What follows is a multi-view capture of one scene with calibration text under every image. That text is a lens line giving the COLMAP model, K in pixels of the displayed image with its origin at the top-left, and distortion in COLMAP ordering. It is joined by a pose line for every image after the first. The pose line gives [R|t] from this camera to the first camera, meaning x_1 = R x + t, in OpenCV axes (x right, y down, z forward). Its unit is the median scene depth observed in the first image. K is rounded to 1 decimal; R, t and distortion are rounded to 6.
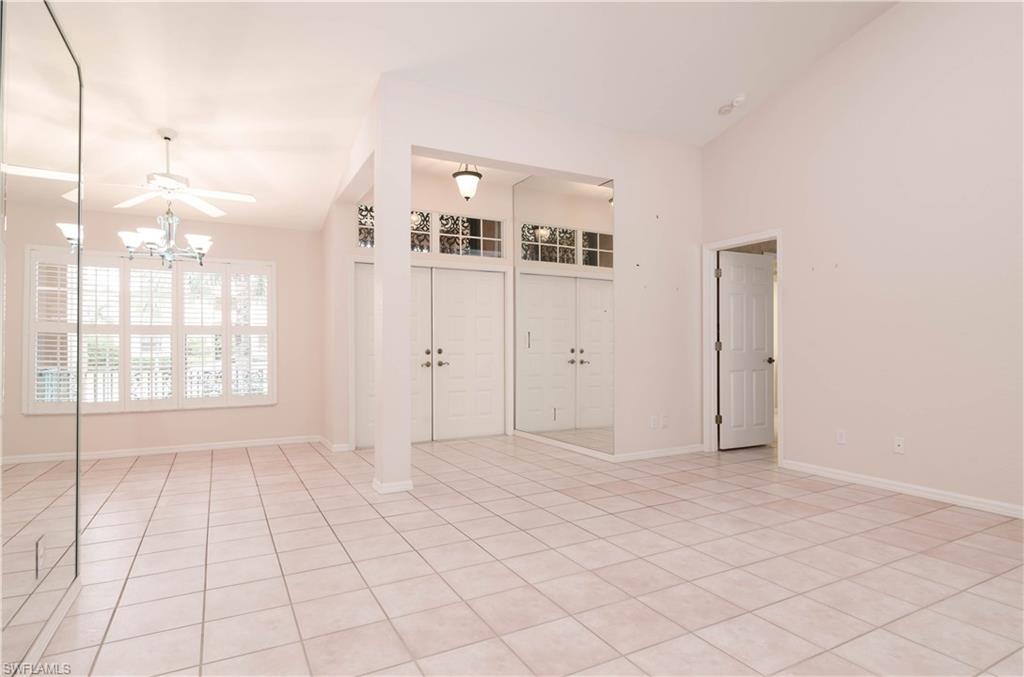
lens RADIAL K [[554.1, 0, 503.6], [0, 554.1, 346.8], [0, 0, 1]] dist [-0.004111, 0.001283]
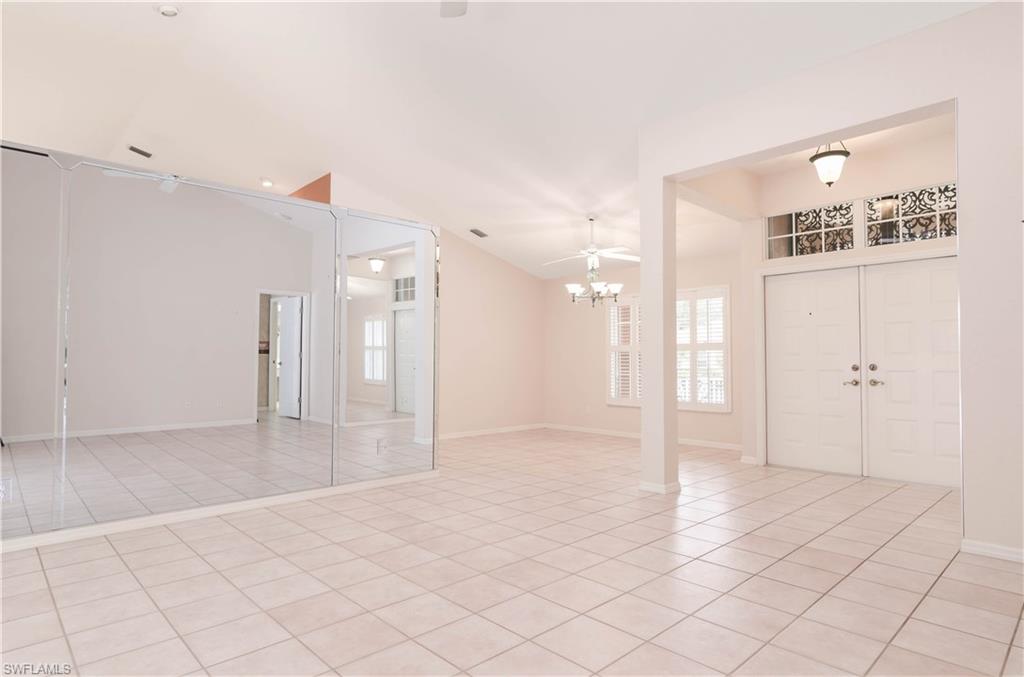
lens RADIAL K [[554.1, 0, 501.1], [0, 554.1, 332.0], [0, 0, 1]] dist [-0.004111, 0.001283]
pose [[0.280561, -0.040051, -0.959000, 0.688347], [-0.013292, 0.998871, -0.045605, 0.000211], [0.959744, 0.025543, 0.279712, 0.348425]]
